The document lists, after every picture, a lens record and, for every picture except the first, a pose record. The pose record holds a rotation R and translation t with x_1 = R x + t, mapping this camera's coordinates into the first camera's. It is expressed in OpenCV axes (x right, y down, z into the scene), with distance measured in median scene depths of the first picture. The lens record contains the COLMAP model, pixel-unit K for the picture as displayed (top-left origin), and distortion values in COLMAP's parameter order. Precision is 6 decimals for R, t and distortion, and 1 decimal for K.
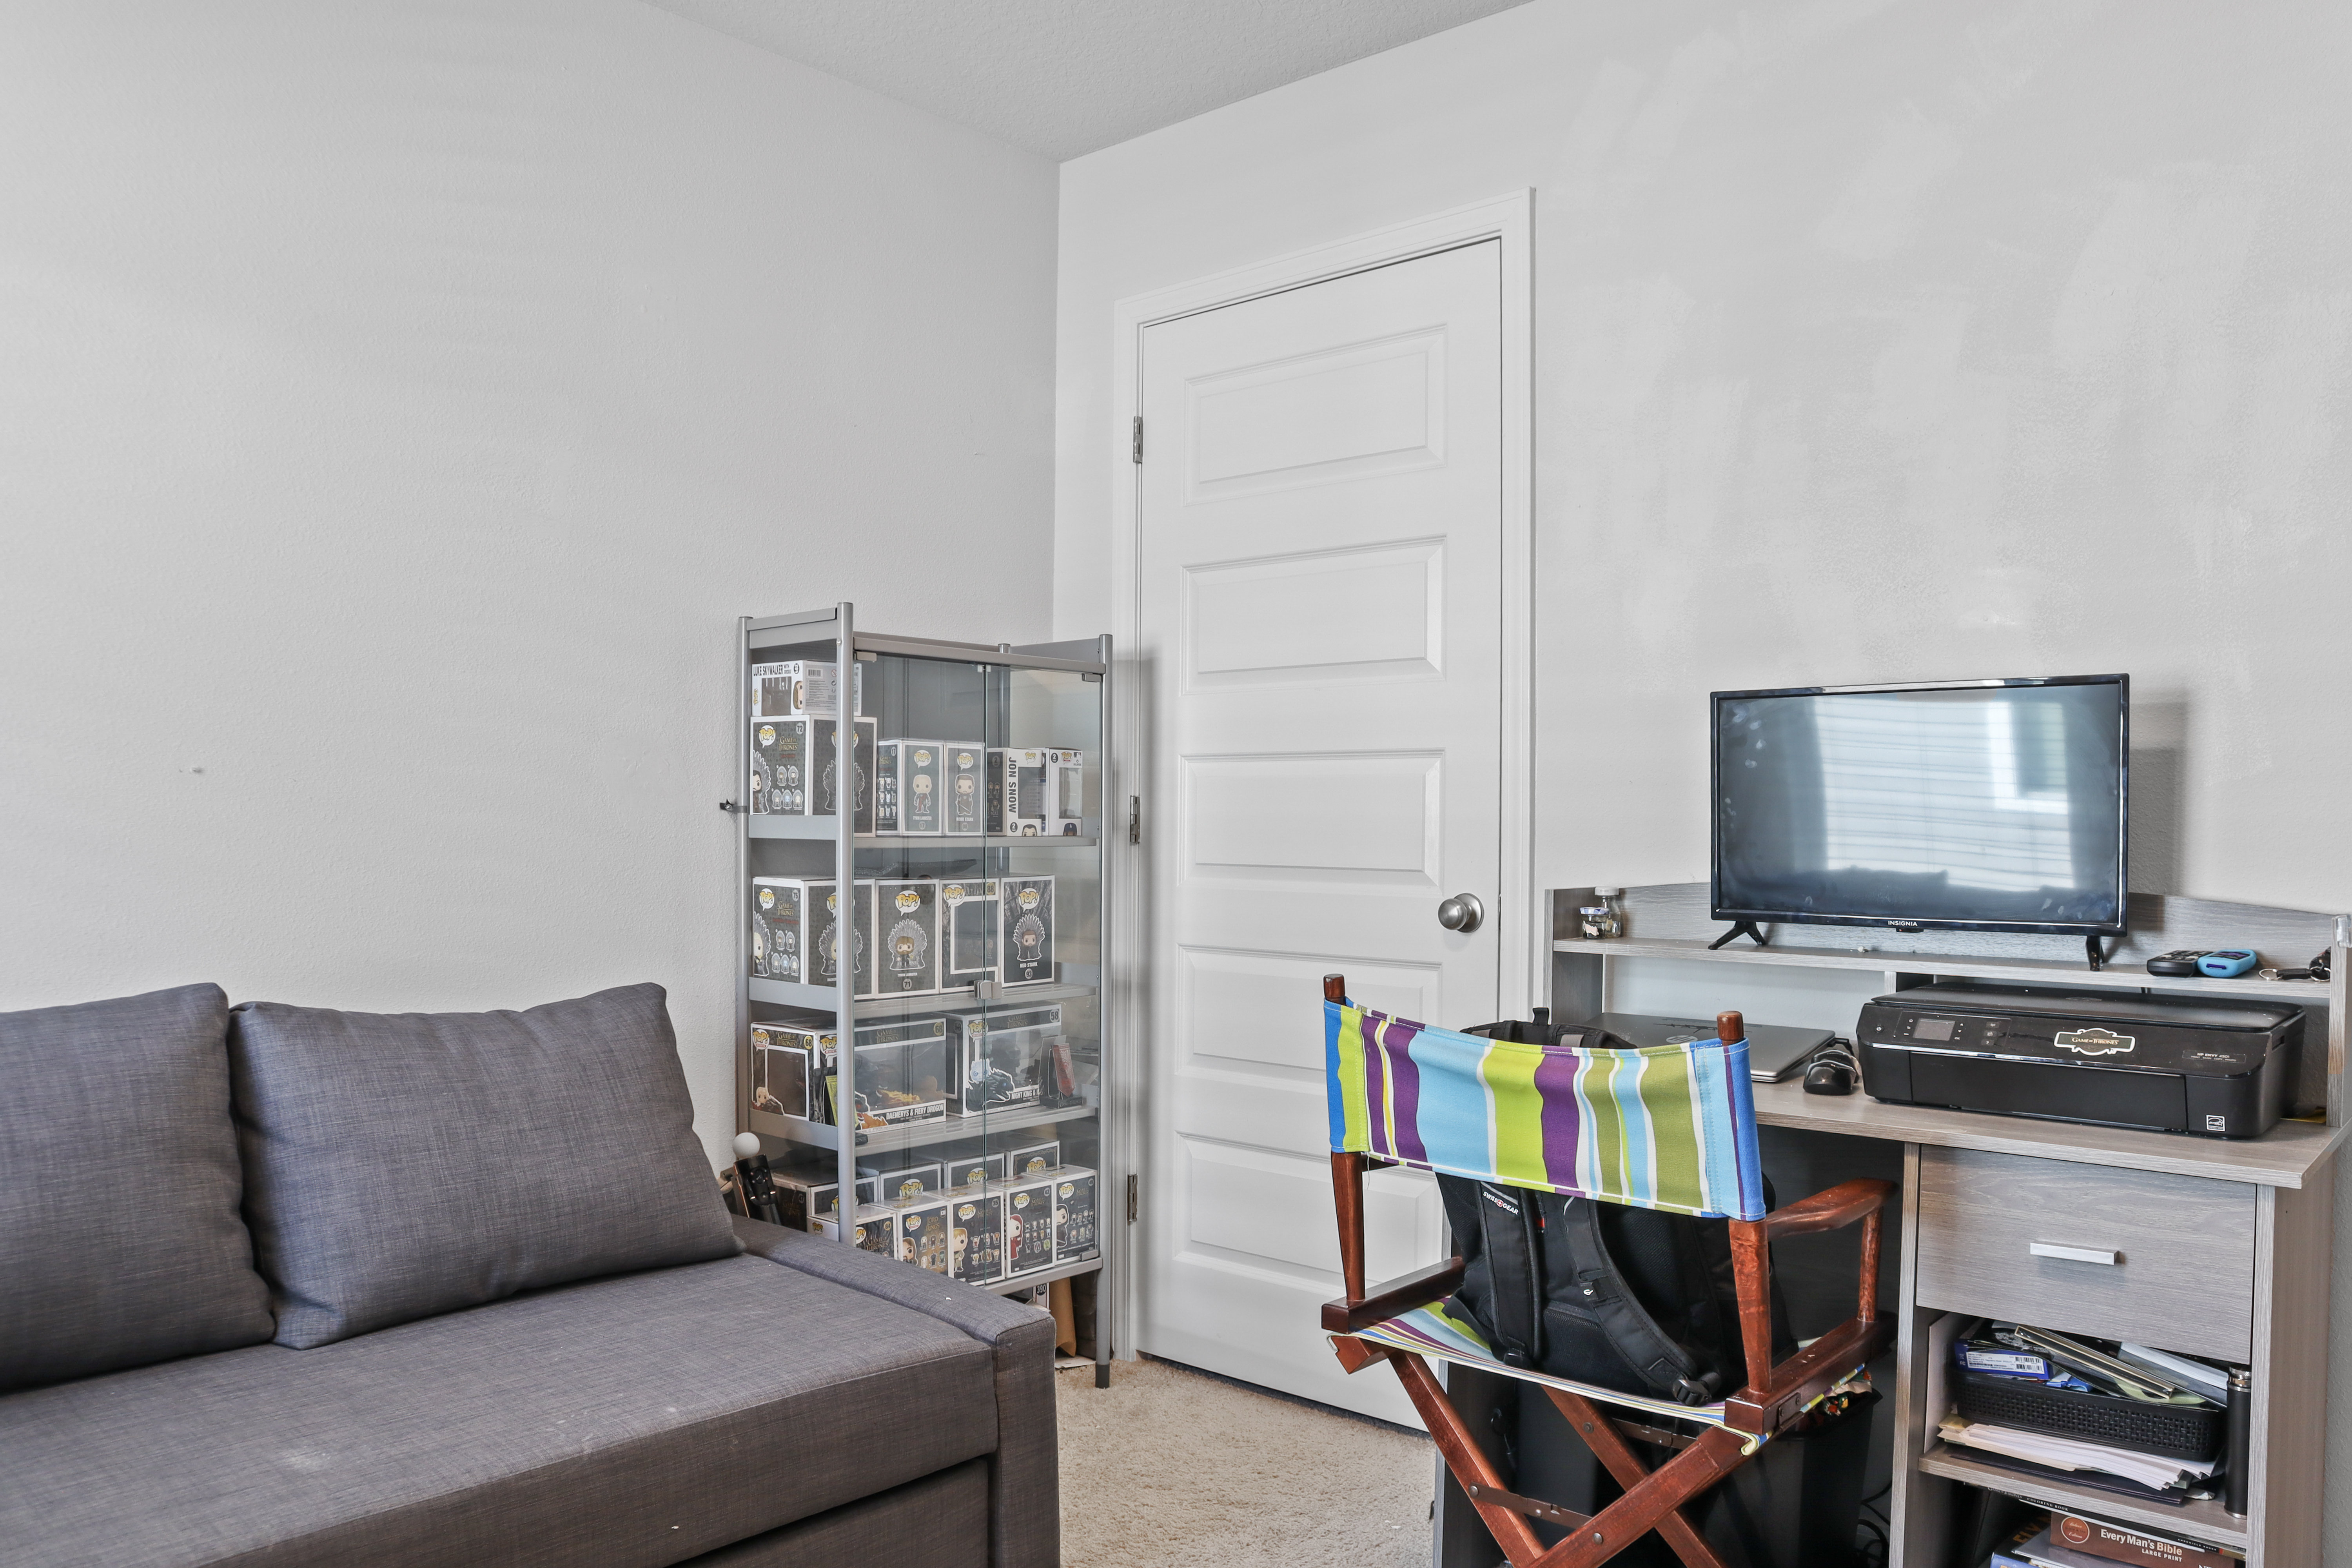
lens RADIAL K [[1645.6, 0, 1187.7], [0, 1645.6, 791.8], [0, 0, 1]] dist [-0.105077, 0.059482]
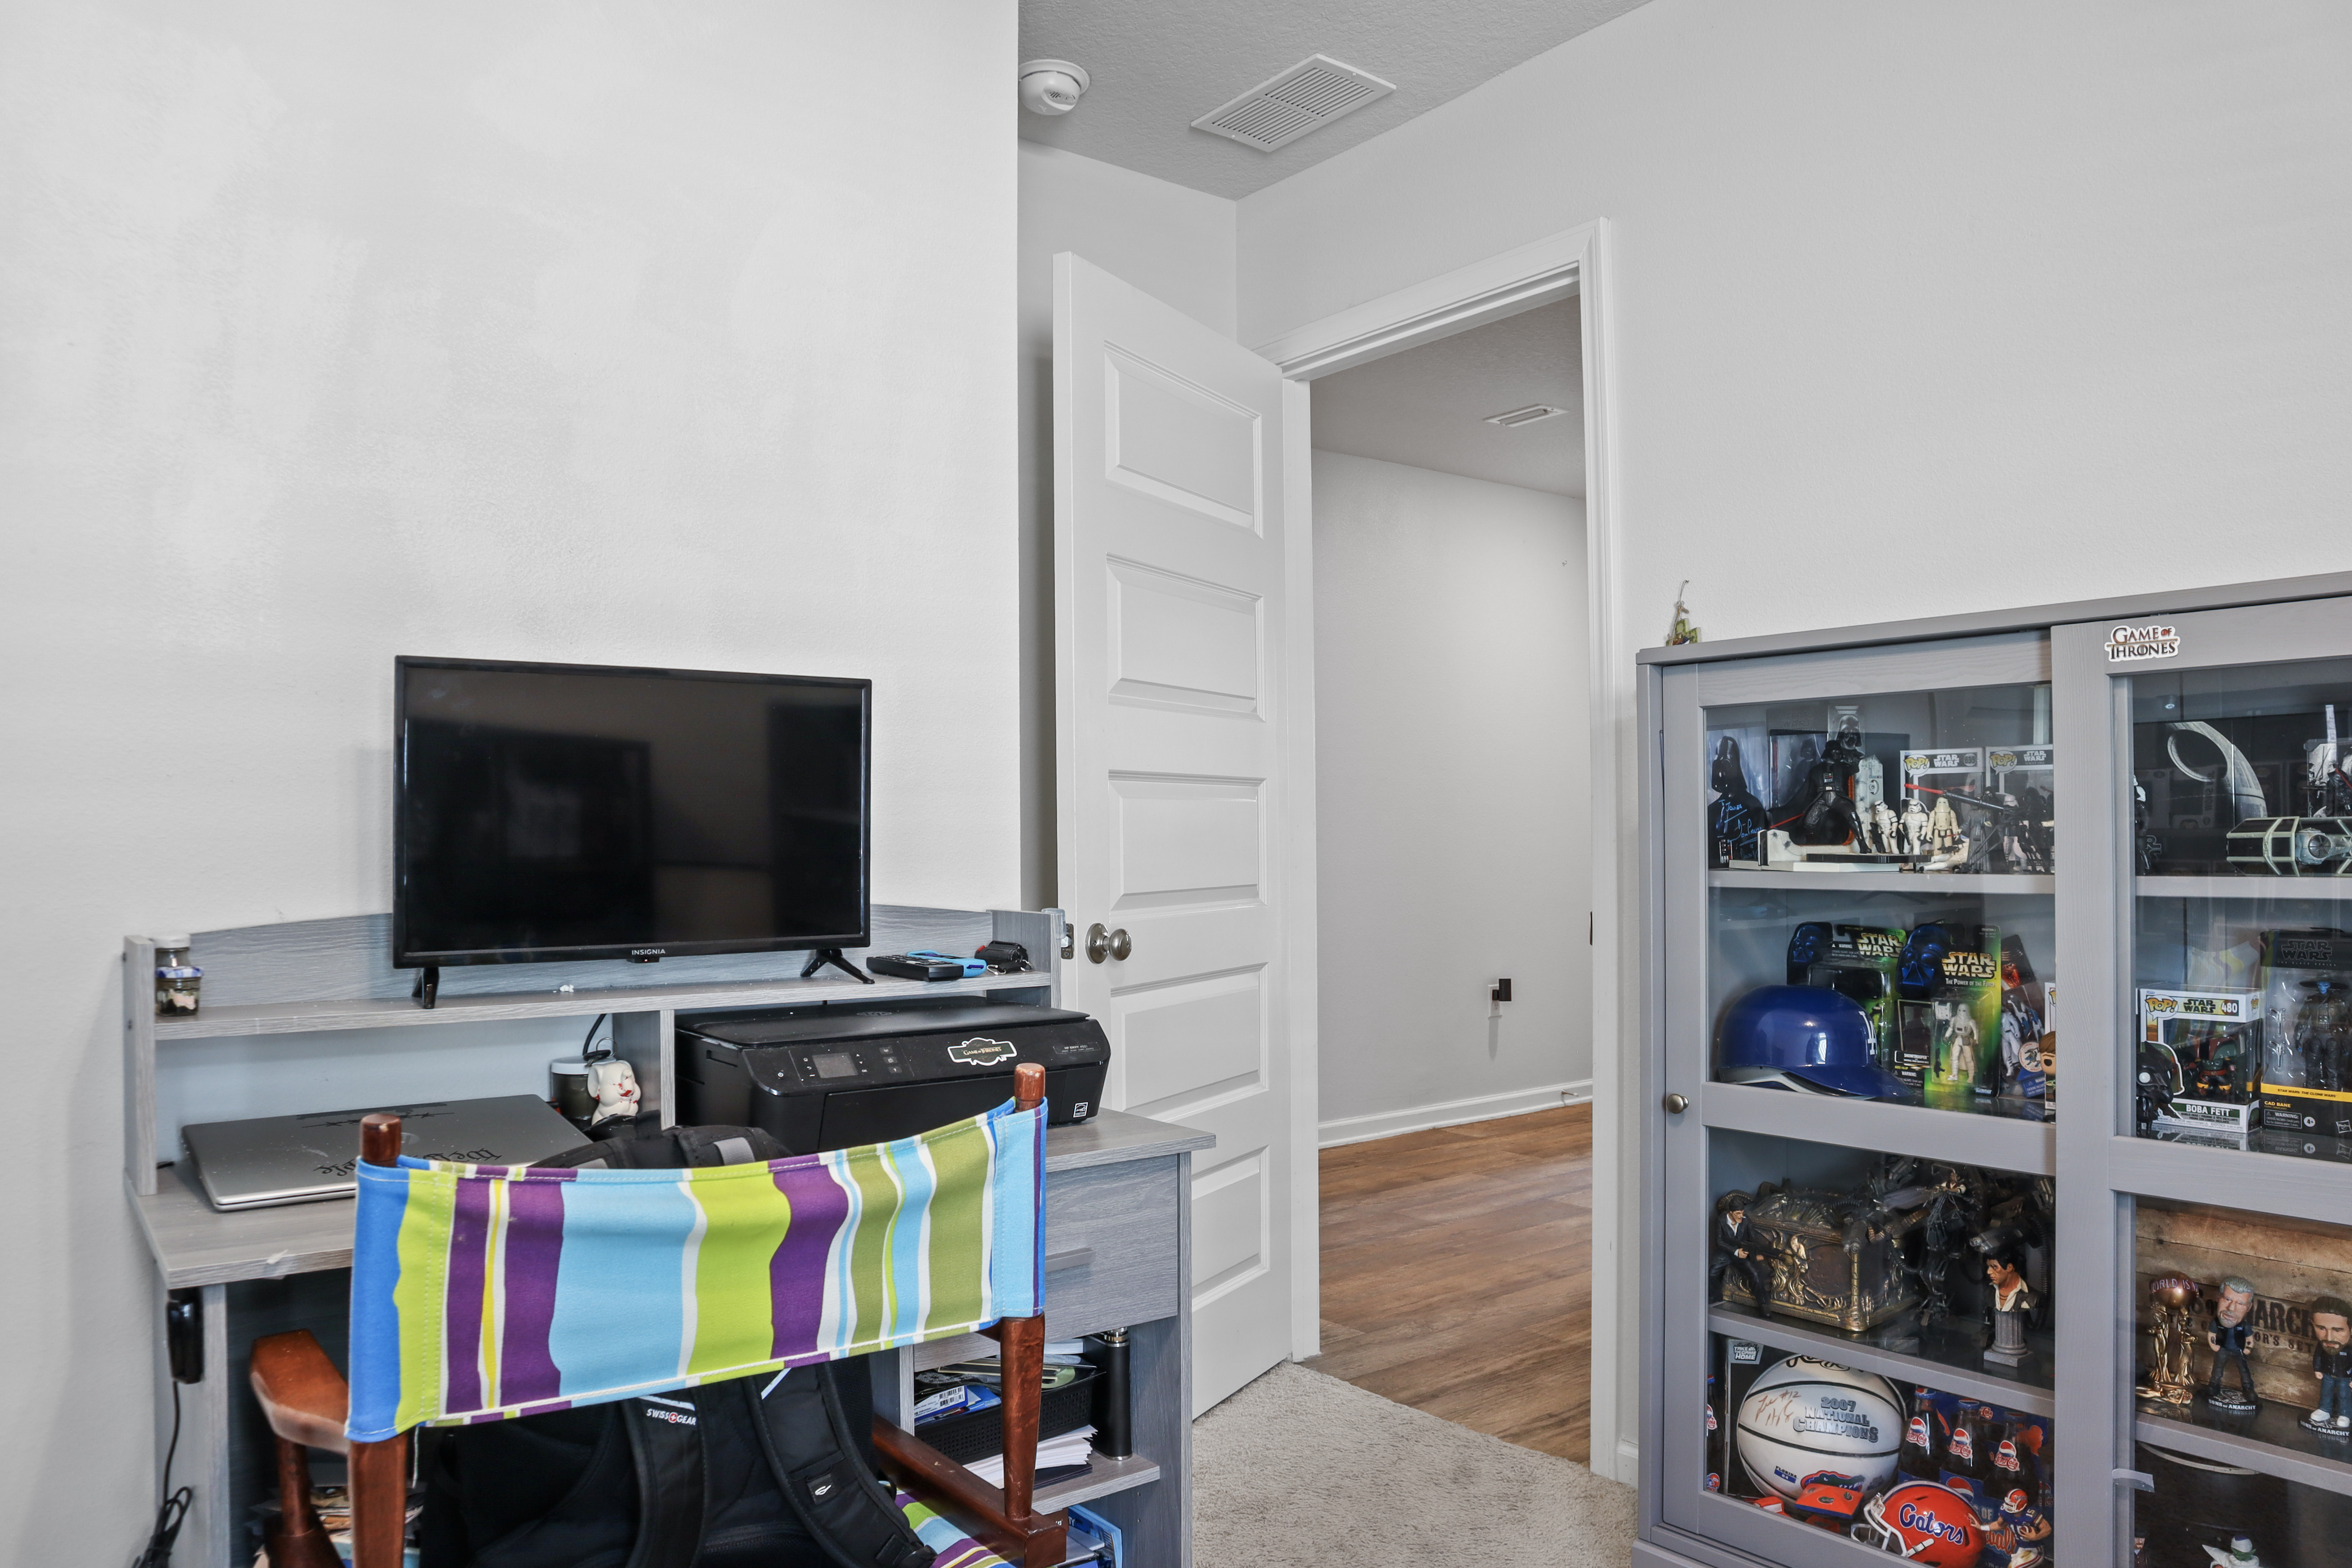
lens RADIAL K [[1645.6, 0, 1187.7], [0, 1645.6, 791.8], [0, 0, 1]] dist [-0.105077, 0.059482]
pose [[0.212869, 0.012935, 0.976995, -0.408007], [-0.008448, 0.999899, -0.011398, 0.005603], [-0.977044, -0.005827, 0.212957, 0.670157]]
